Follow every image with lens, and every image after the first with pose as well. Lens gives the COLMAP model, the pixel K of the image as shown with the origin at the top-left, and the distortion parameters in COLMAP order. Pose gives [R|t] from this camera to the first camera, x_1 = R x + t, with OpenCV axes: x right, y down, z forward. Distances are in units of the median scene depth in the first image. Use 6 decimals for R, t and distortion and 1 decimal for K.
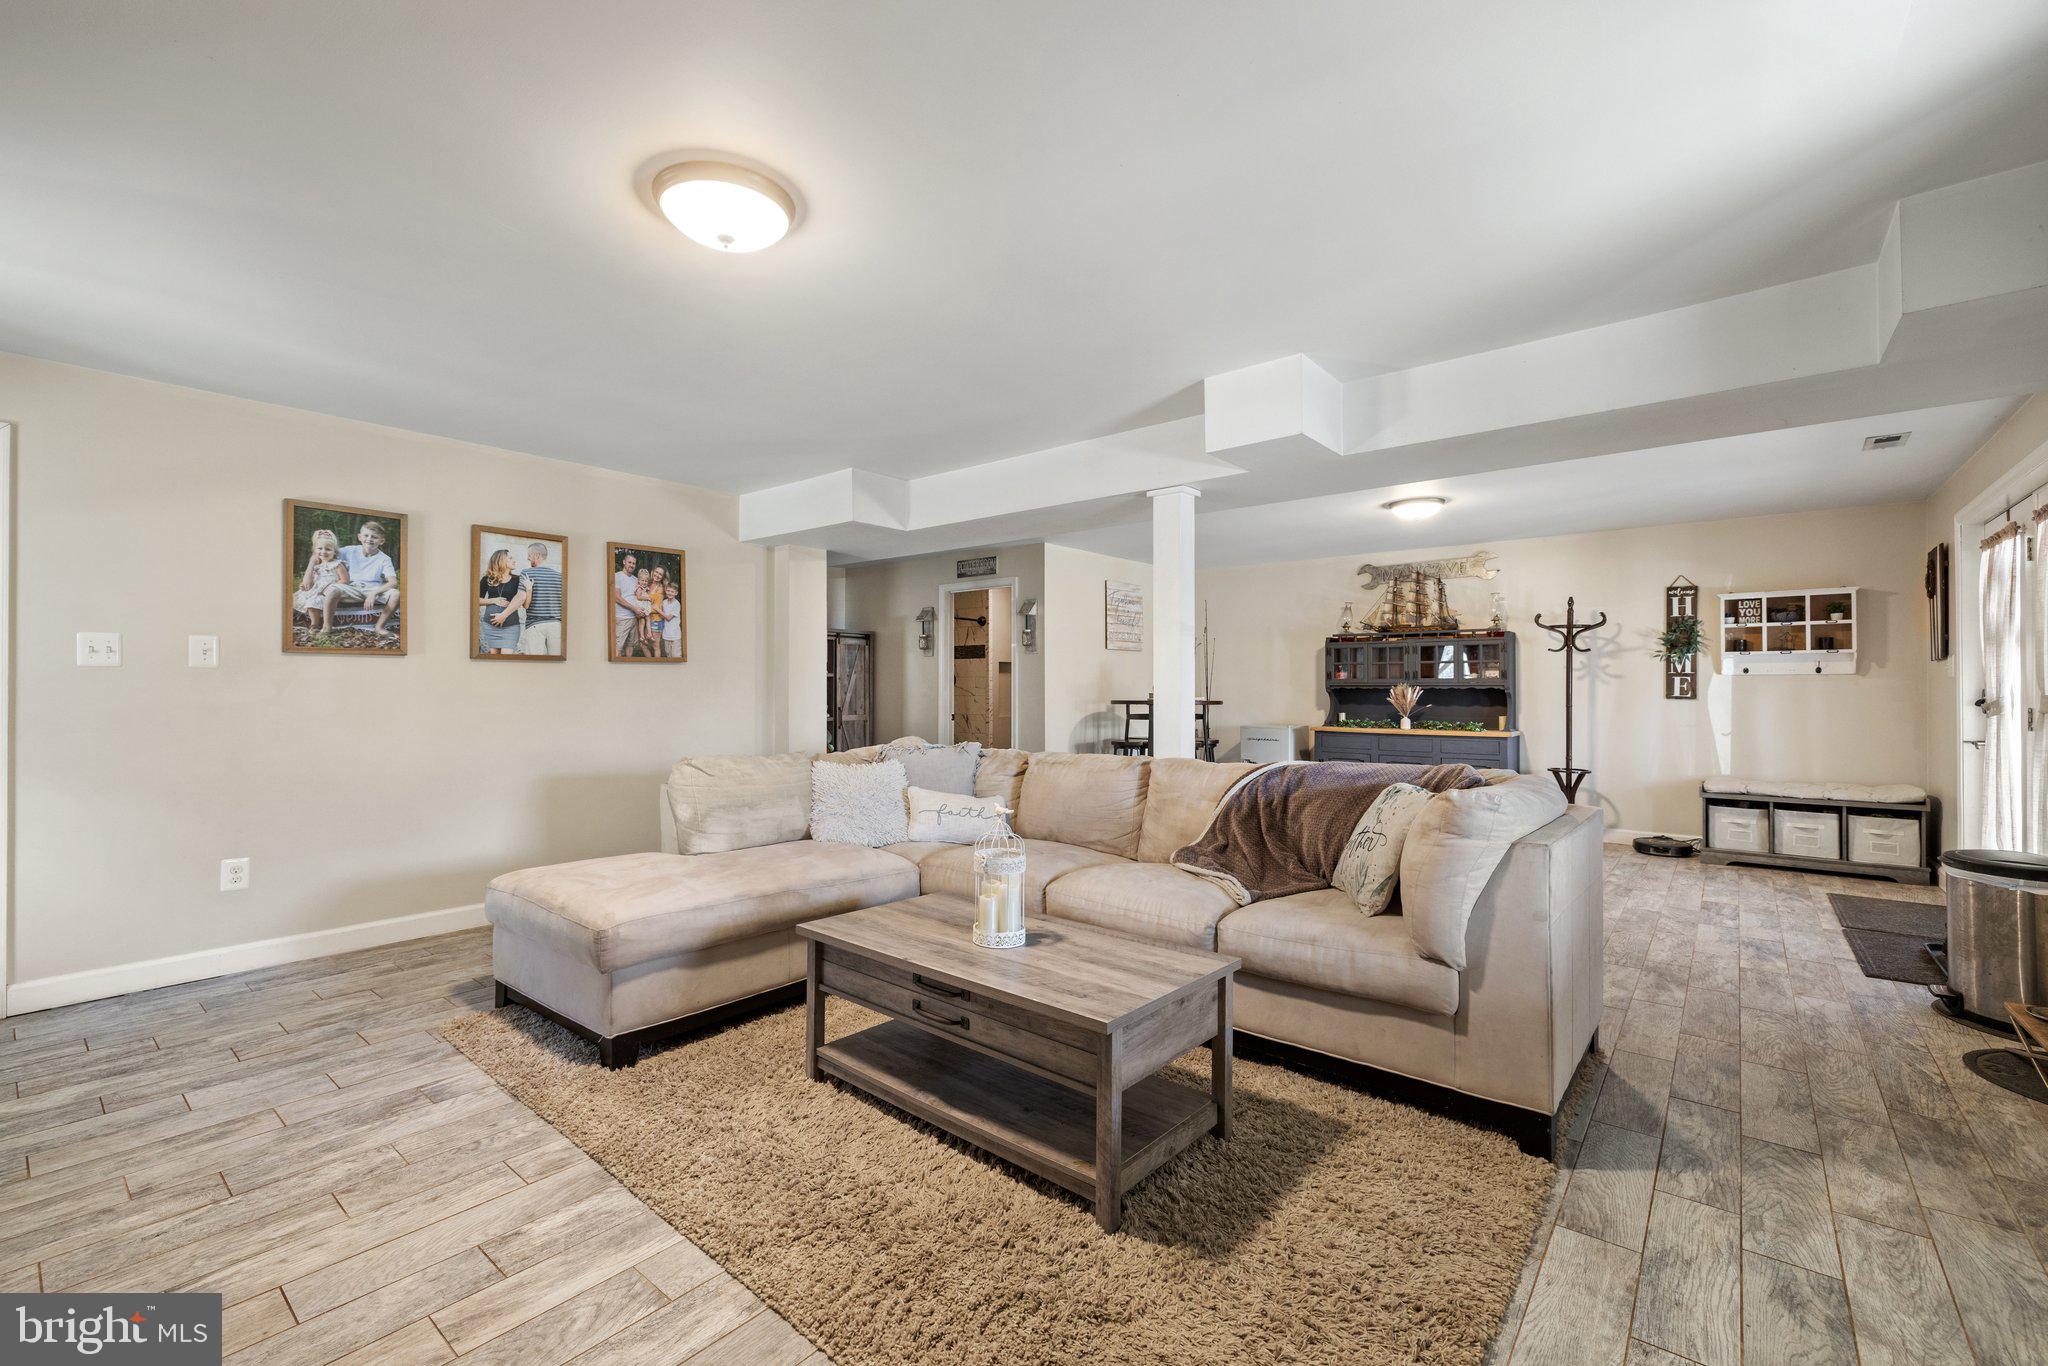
lens RADIAL K [[880.3, 0, 1019.4], [0, 880.3, 680.8], [0, 0, 1]] dist [0.002989, 0.000062]
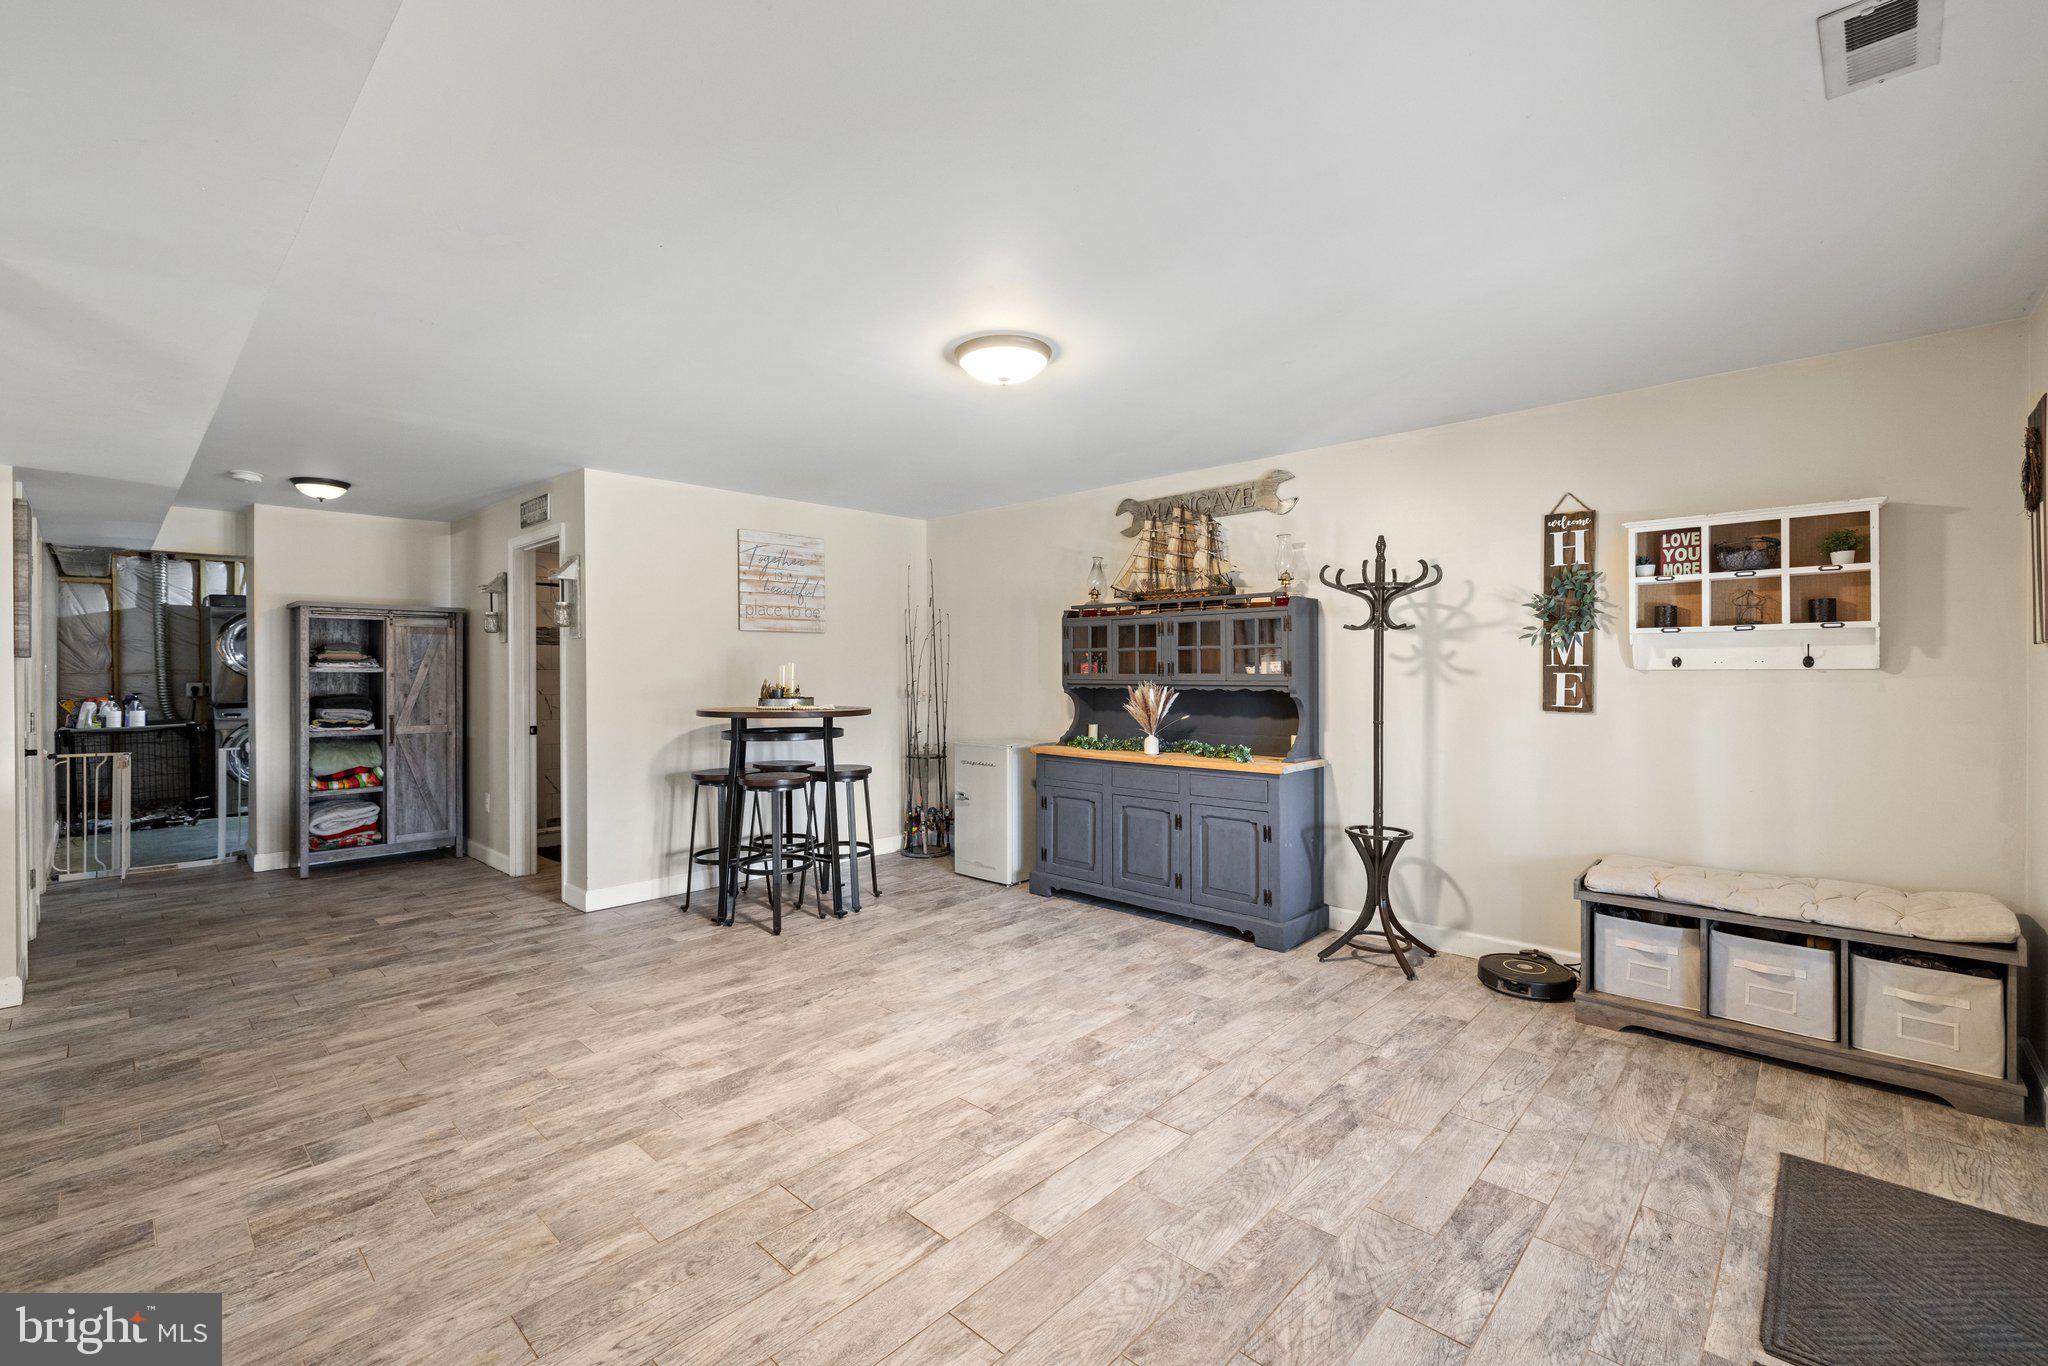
lens RADIAL K [[880.3, 0, 1024.0], [0, 880.3, 672.0], [0, 0, 1]] dist [0.002989, 0.000062]
pose [[0.998042, -0.003851, -0.062425, 0.439474], [0.004489, 0.999939, 0.010077, -0.012285], [0.062382, -0.010338, 0.997999, 0.415245]]
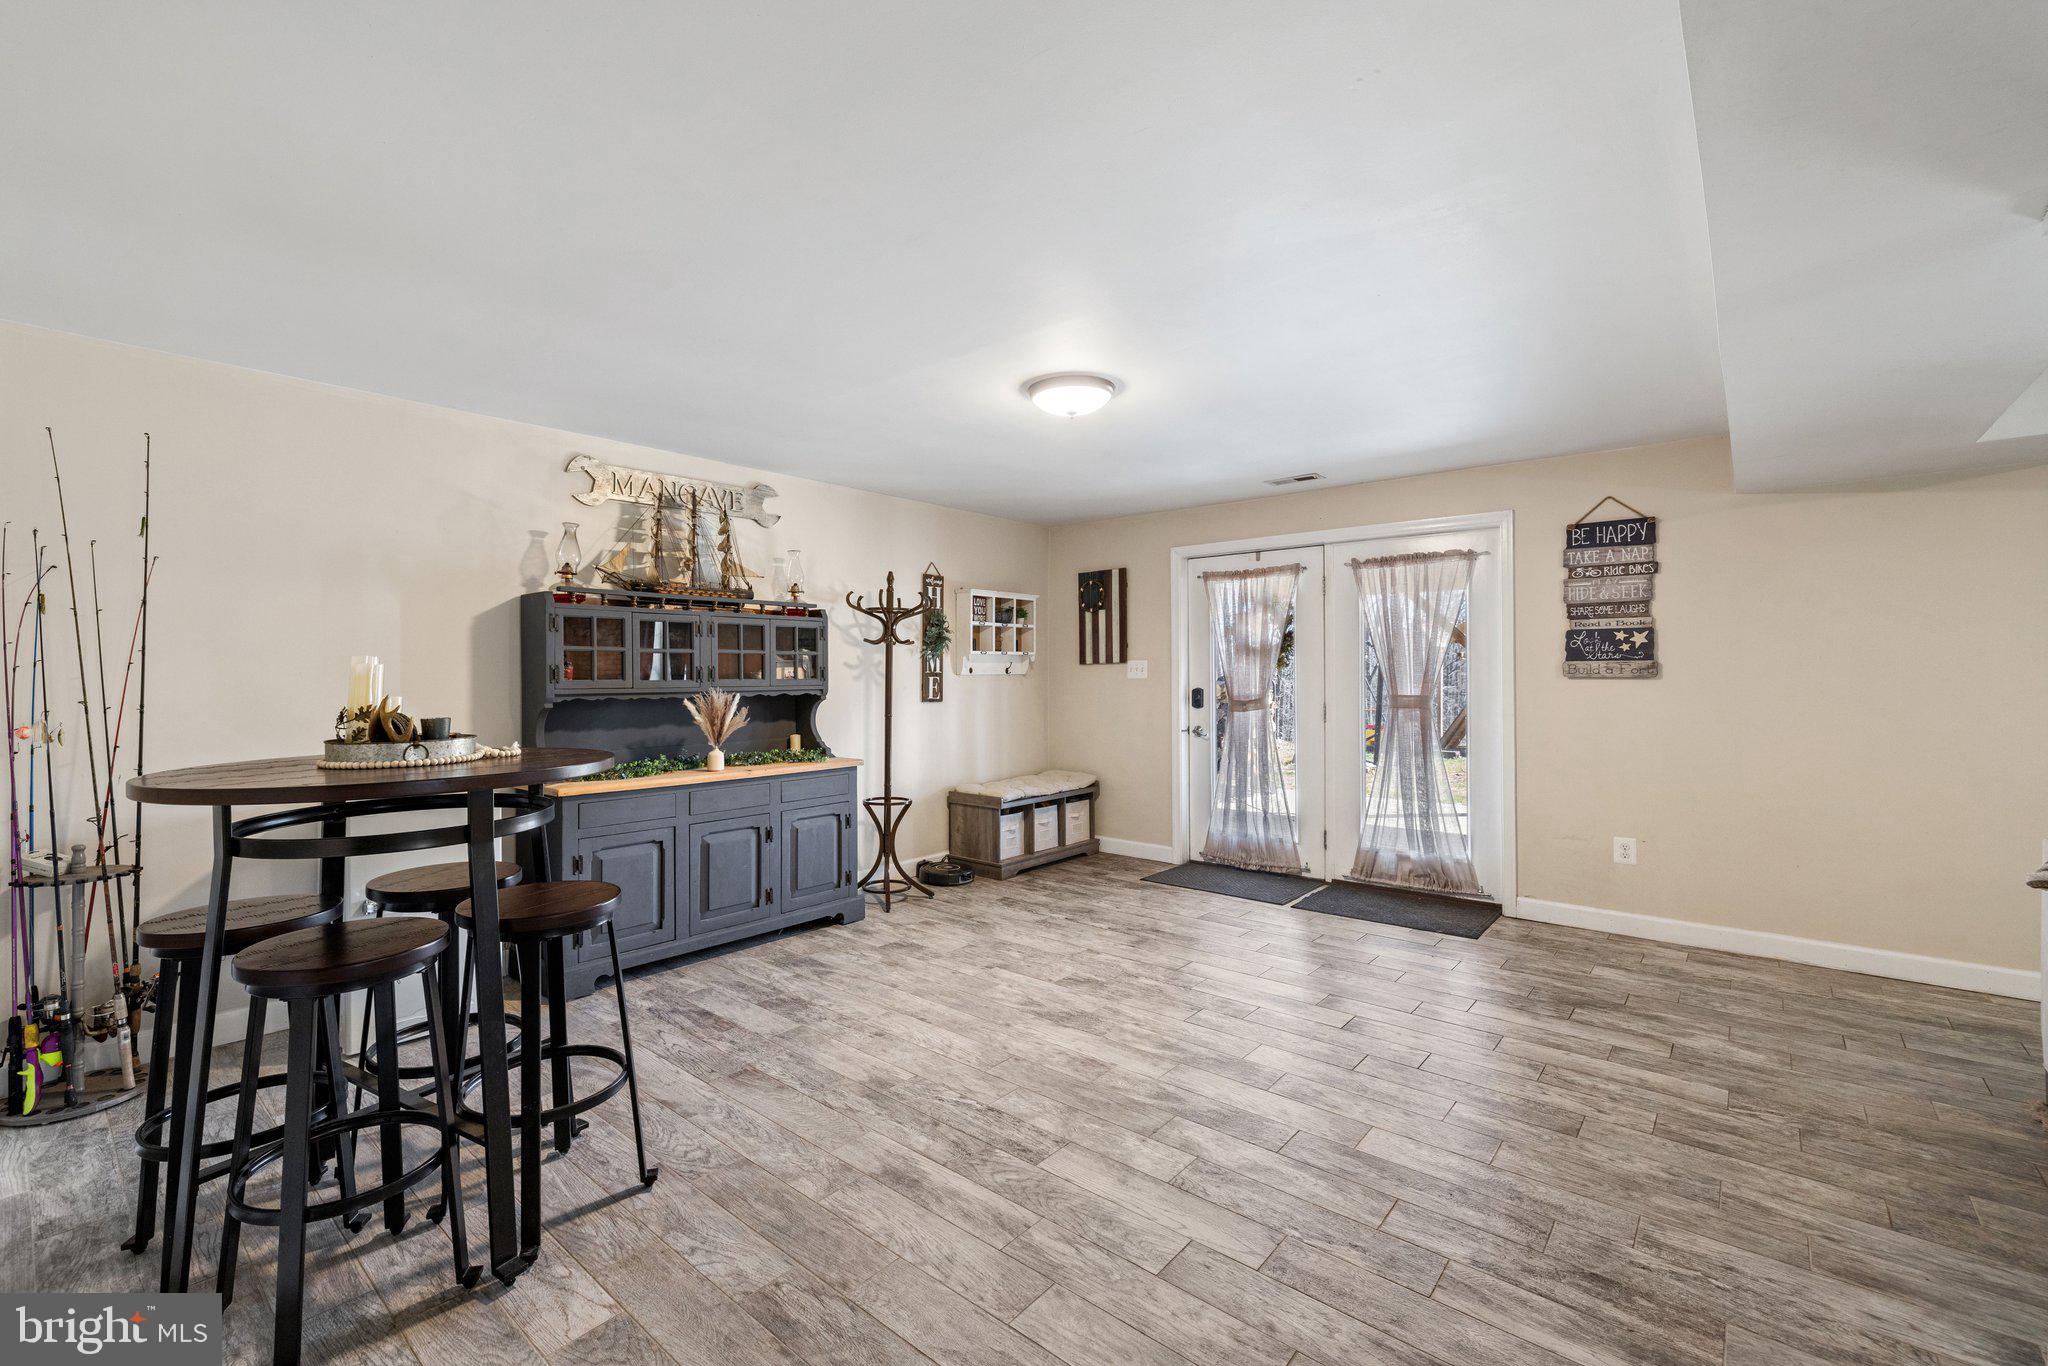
lens RADIAL K [[857.7, 0, 997.0], [0, 857.7, 672.3], [0, 0, 1]] dist [-0.001706, 0.002358]
pose [[0.031308, 0.001141, 0.999509, -0.111912], [-0.003183, 0.999994, -0.001041, -0.008365], [-0.999505, -0.003149, 0.031311, 0.913455]]
